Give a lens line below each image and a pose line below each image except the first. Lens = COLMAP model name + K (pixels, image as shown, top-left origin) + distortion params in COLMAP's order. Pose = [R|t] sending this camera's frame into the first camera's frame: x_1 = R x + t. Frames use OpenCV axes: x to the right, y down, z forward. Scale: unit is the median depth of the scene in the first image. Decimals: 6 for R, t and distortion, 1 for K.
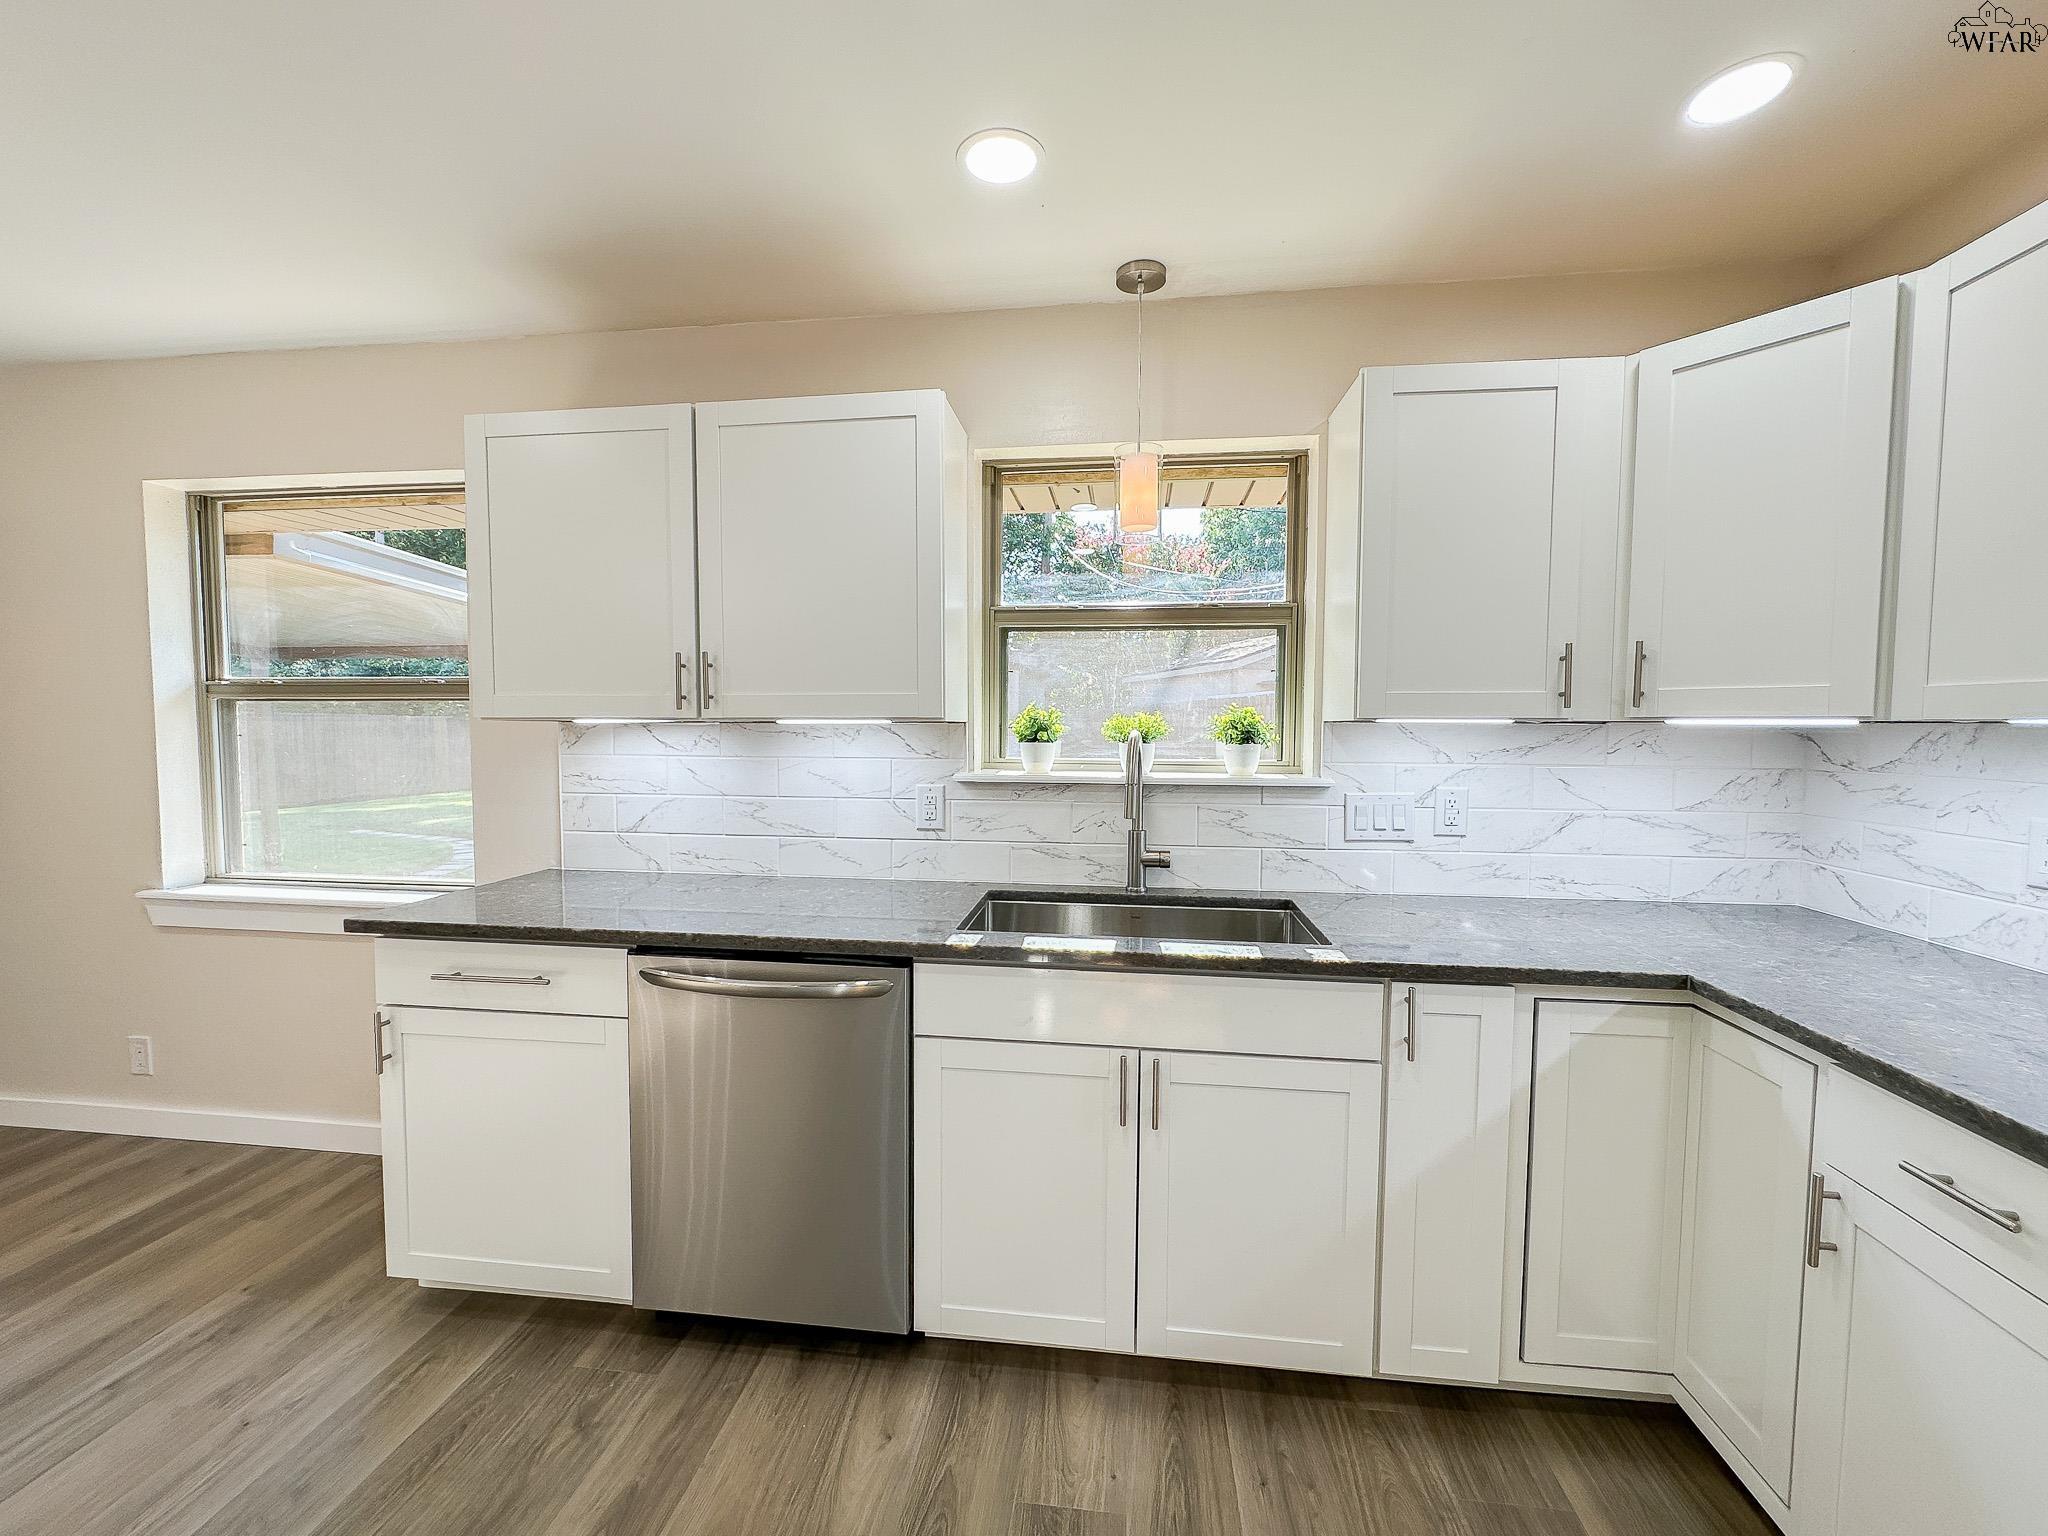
lens RADIAL K [[819.9, 0, 1011.2], [0, 819.9, 766.9], [0, 0, 1]] dist [-0.007055, 0.001706]
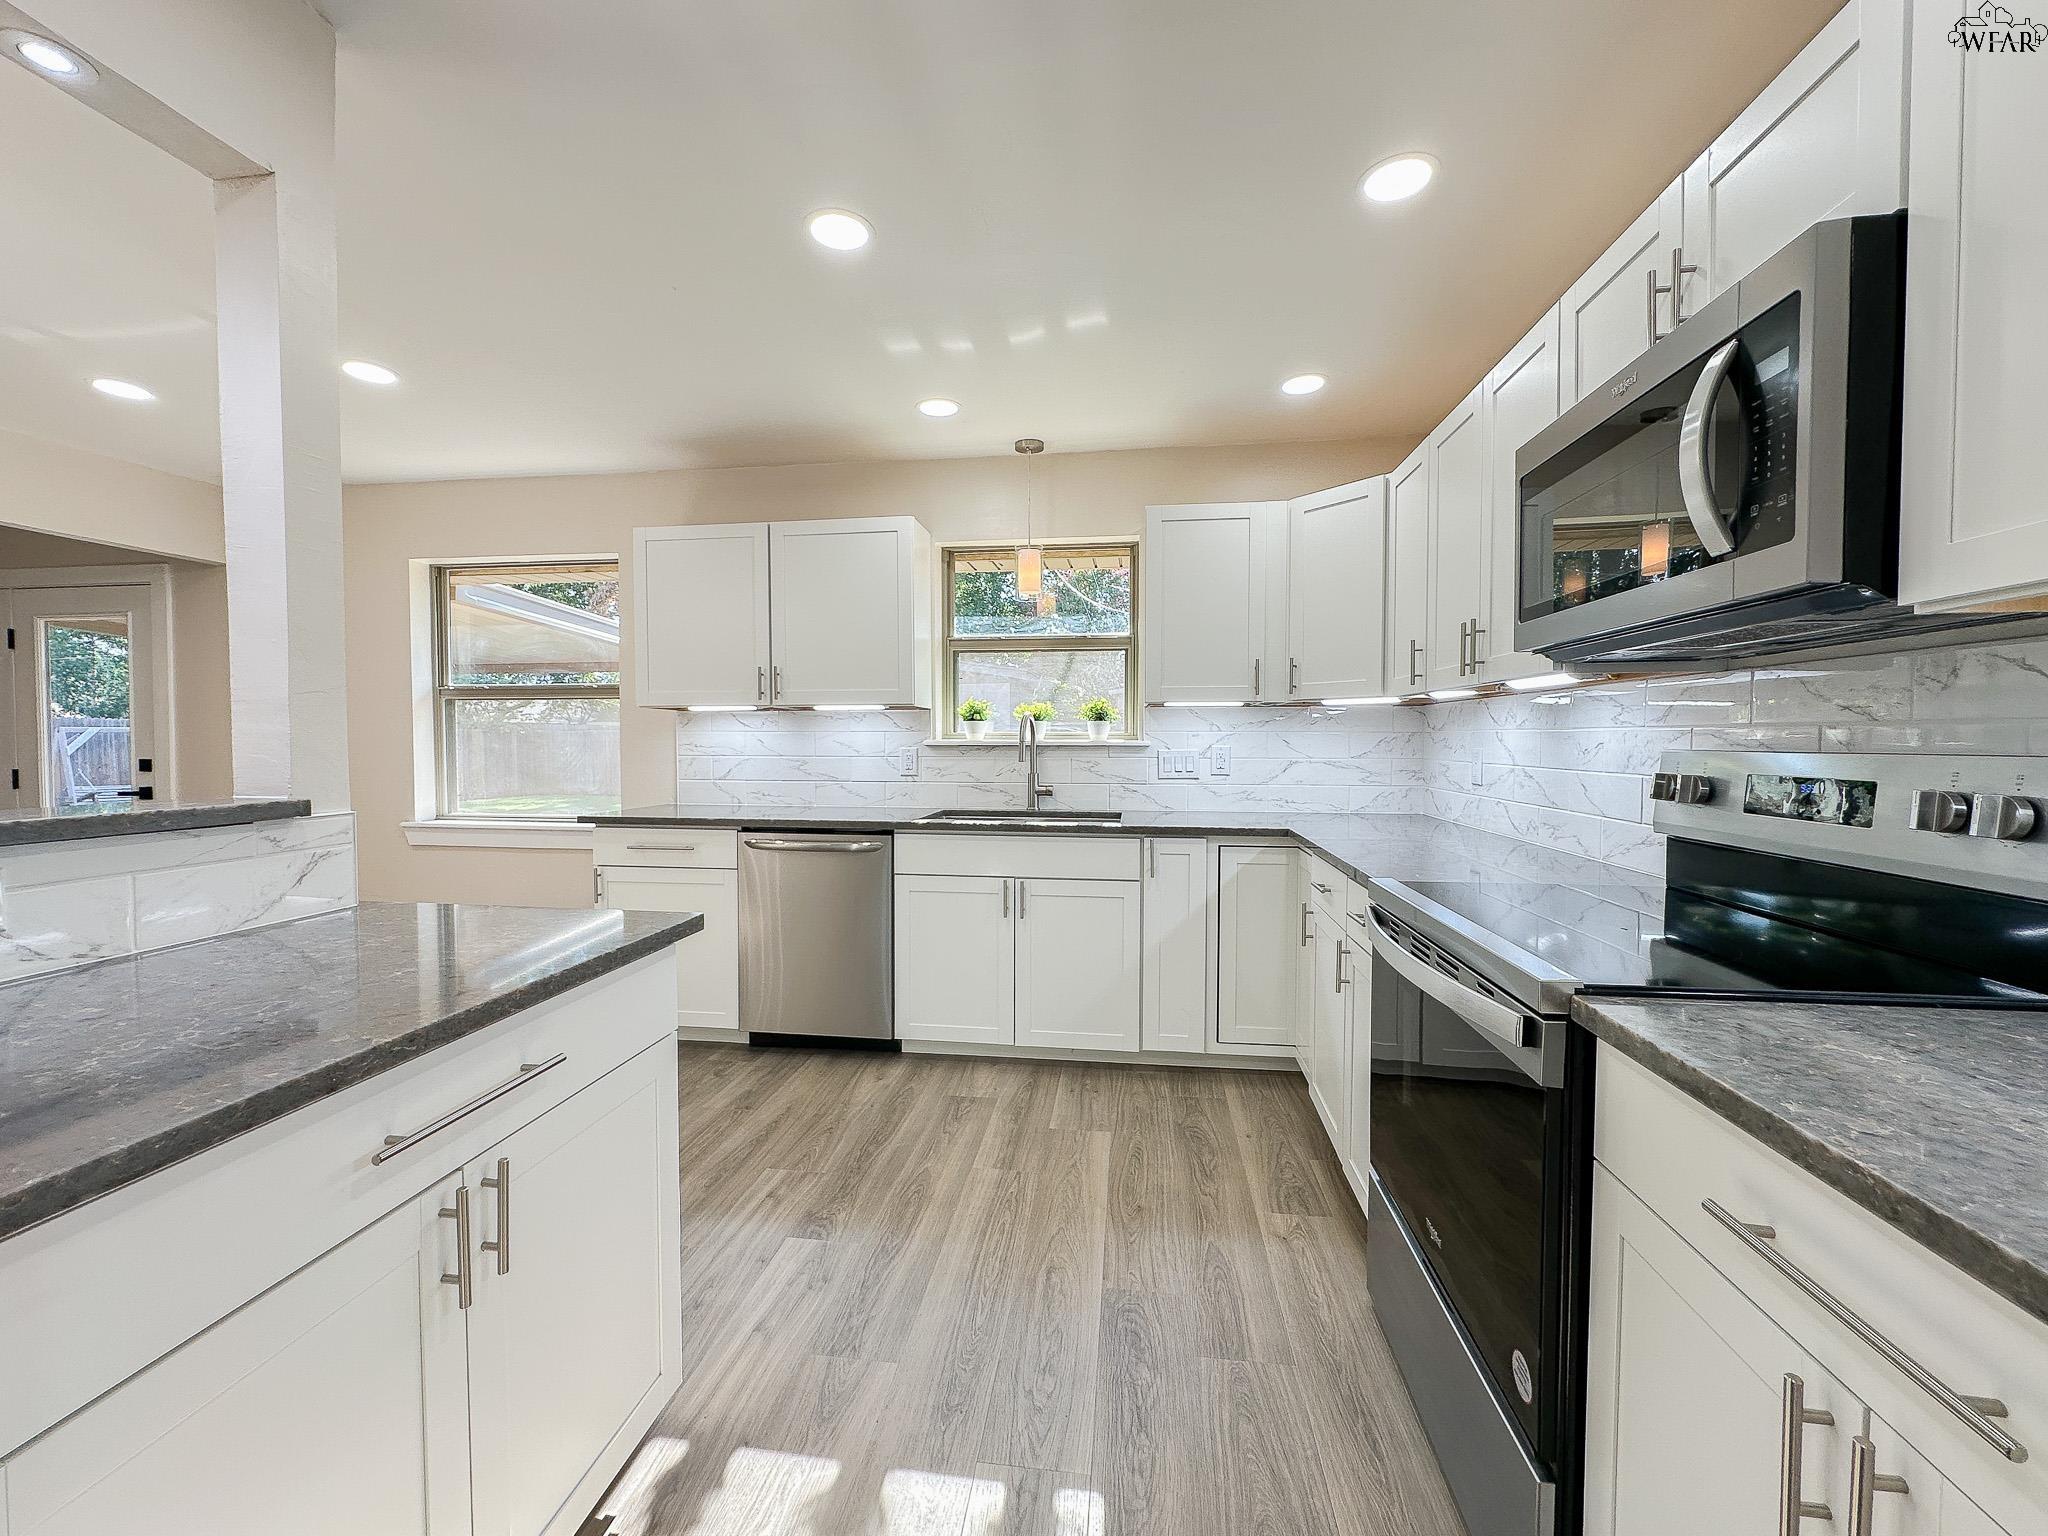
lens RADIAL K [[819.9, 0, 1017.9], [0, 819.9, 768.3], [0, 0, 1]] dist [-0.007055, 0.001706]
pose [[0.999991, -0.003788, -0.001981, 0.131867], [0.003753, 0.999841, -0.017433, 0.100592], [0.002047, 0.017425, 0.999846, -0.682787]]
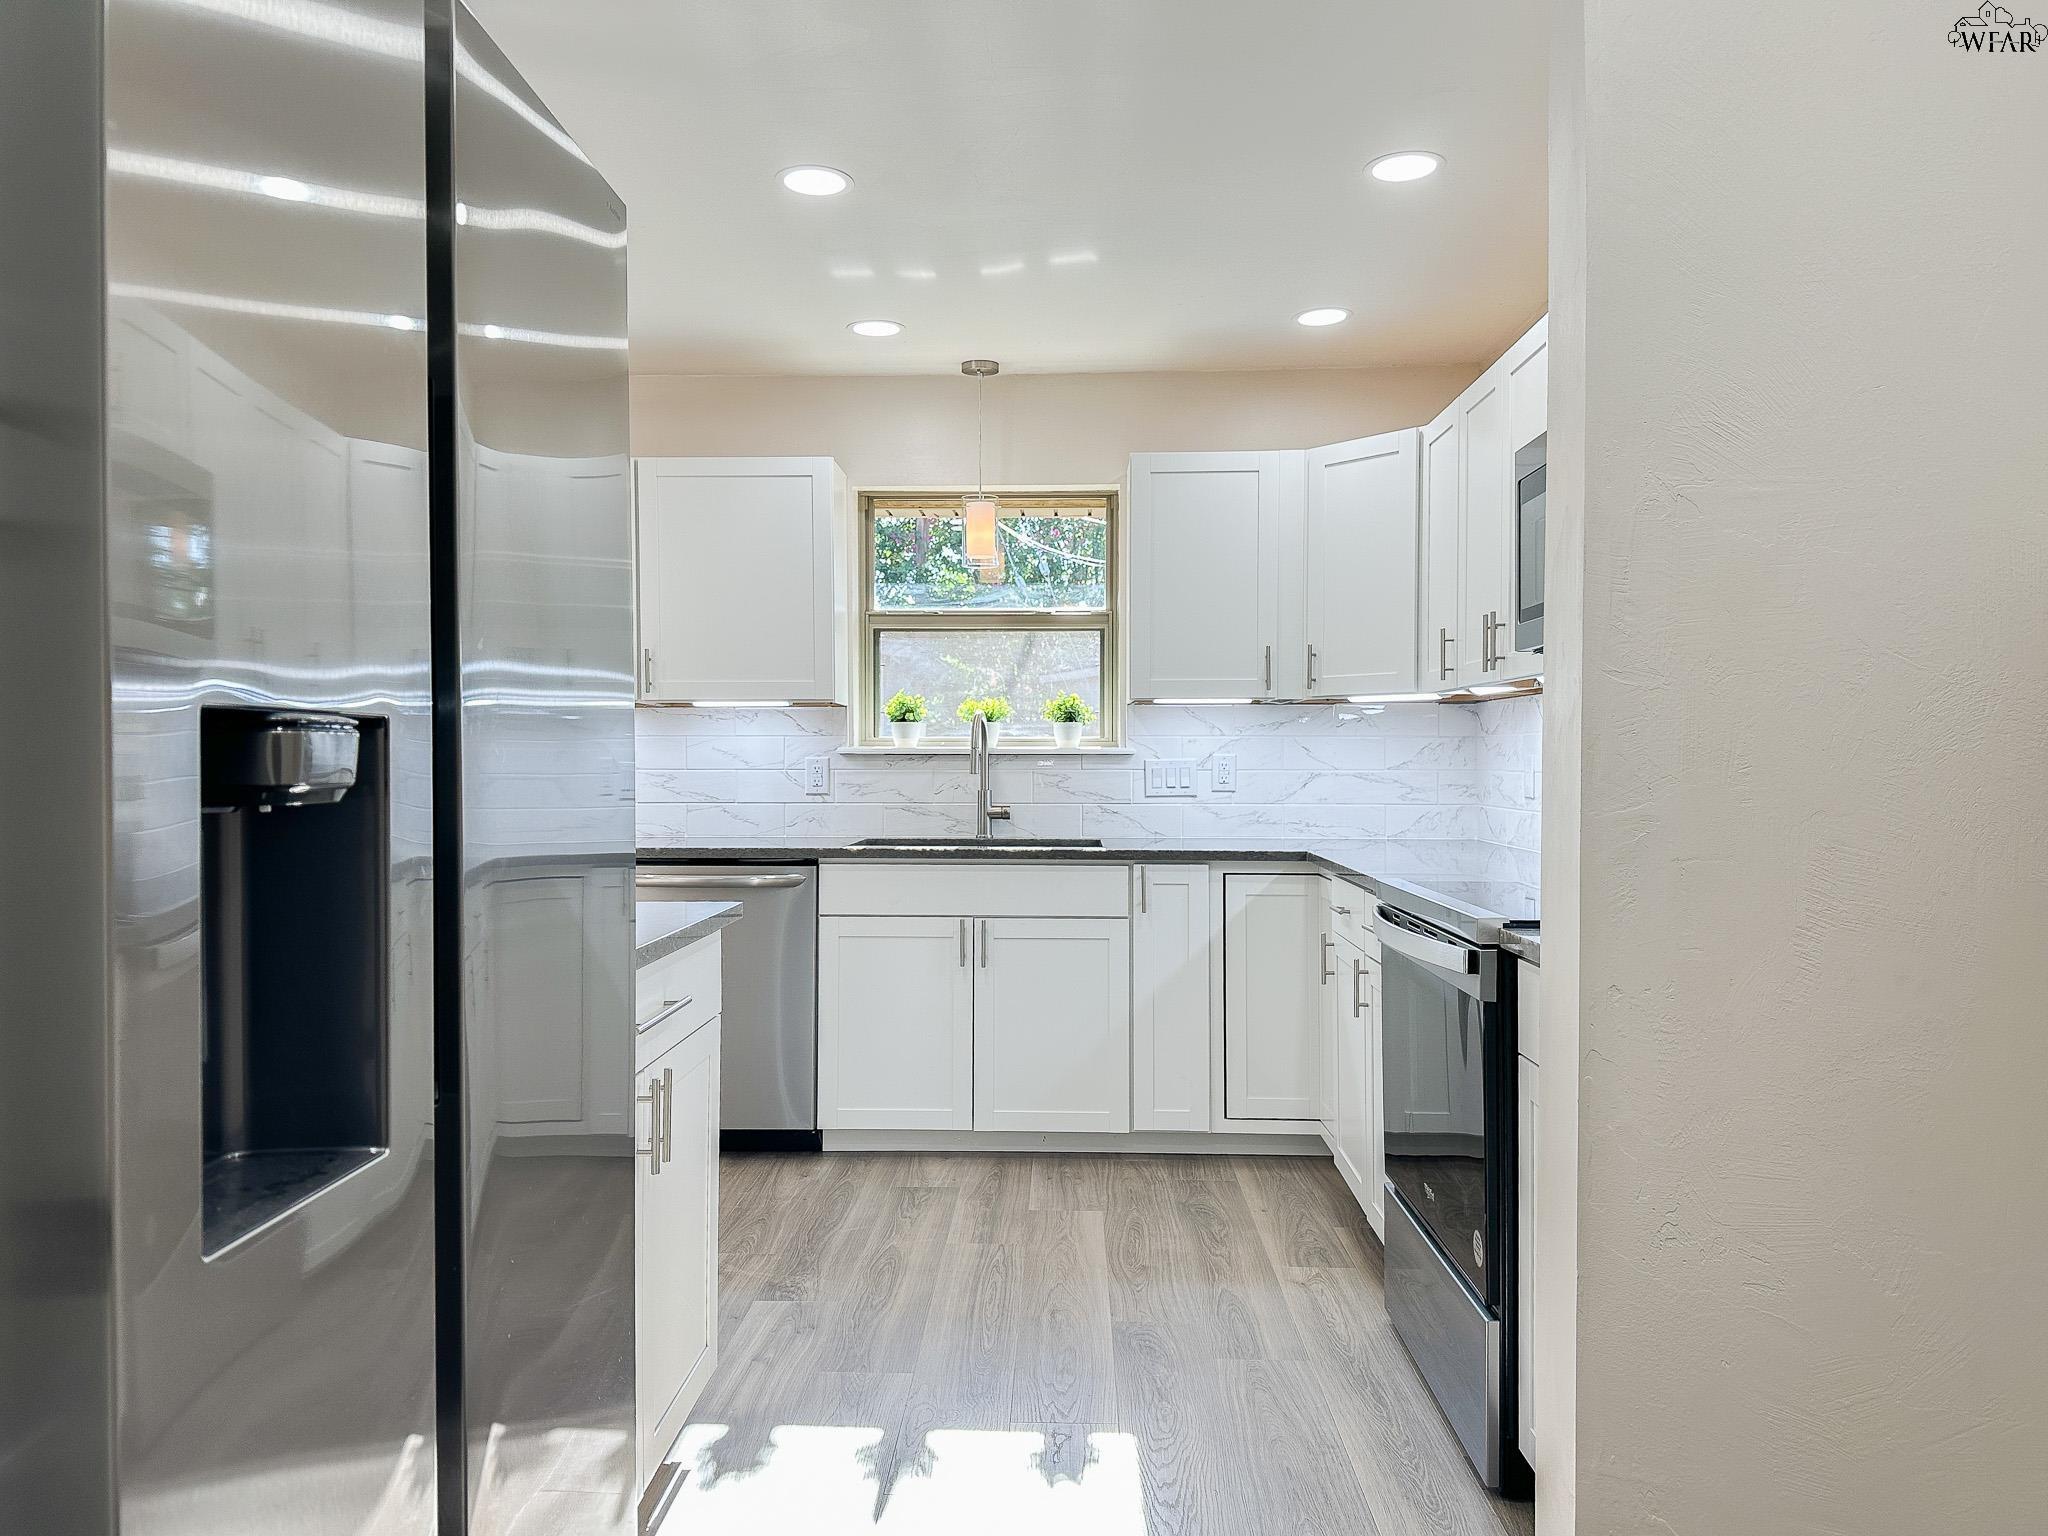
lens RADIAL K [[1444.9, 0, 1010.6], [0, 1444.9, 763.6], [0, 0, 1]] dist [0.051276, -0.061392]
pose [[0.995195, -0.004444, 0.097809, -0.025040], [0.009260, 0.998764, -0.048836, 0.152639], [-0.097471, 0.049507, 0.994006, -1.277578]]
